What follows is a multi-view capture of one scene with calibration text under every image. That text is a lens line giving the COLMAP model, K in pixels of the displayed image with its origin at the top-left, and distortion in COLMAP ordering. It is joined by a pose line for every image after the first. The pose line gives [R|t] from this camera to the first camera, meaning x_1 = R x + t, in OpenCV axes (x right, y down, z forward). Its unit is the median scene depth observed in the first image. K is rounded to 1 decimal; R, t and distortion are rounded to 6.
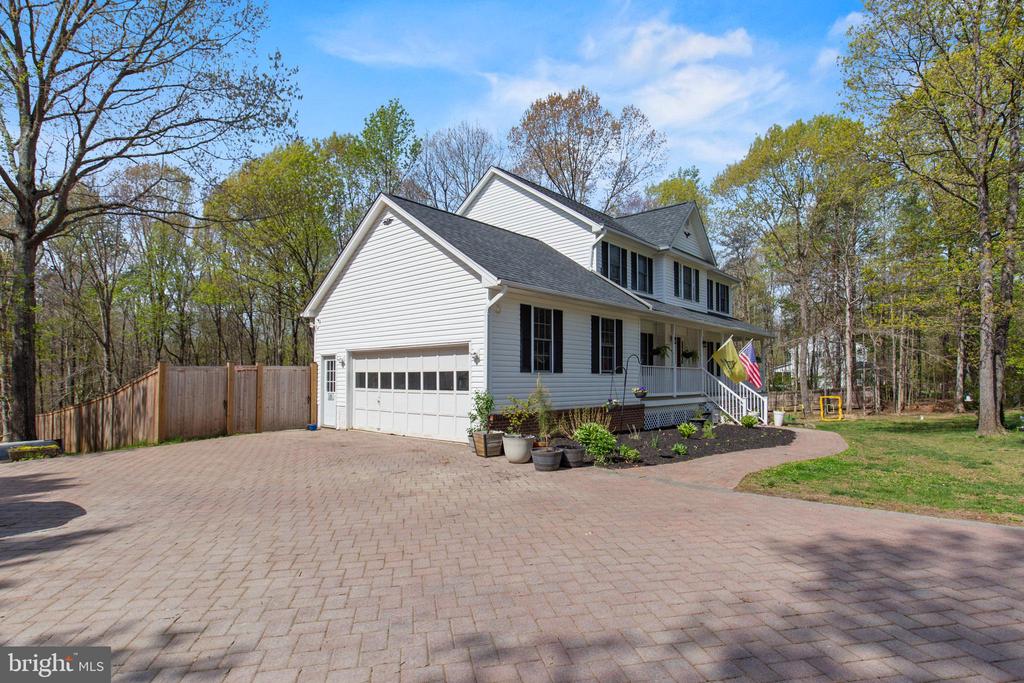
lens RADIAL K [[525.1, 0, 517.2], [0, 525.1, 356.1], [0, 0, 1]] dist [-0.013371, 0.000800]
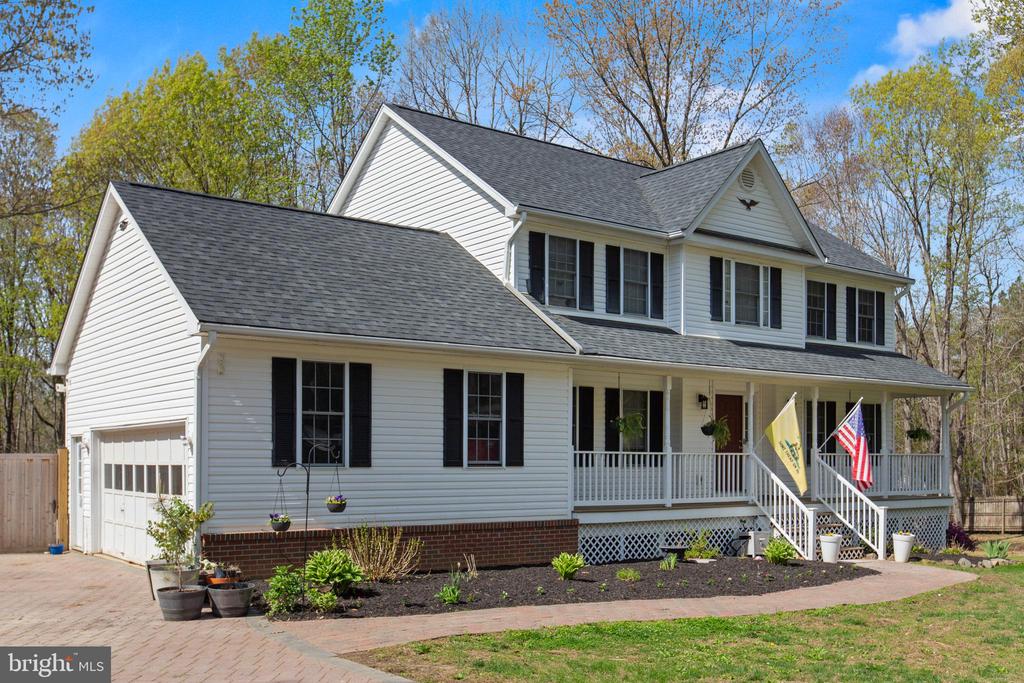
lens RADIAL K [[1026.9, 0, 529.6], [0, 1026.9, 426.9], [0, 0, 1]] dist [-0.031722, 0.000000]
pose [[0.983007, -0.005828, -0.183476, 0.386696], [0.007624, 0.999930, 0.009086, -0.018658], [0.183410, -0.010330, 0.982982, -0.100784]]
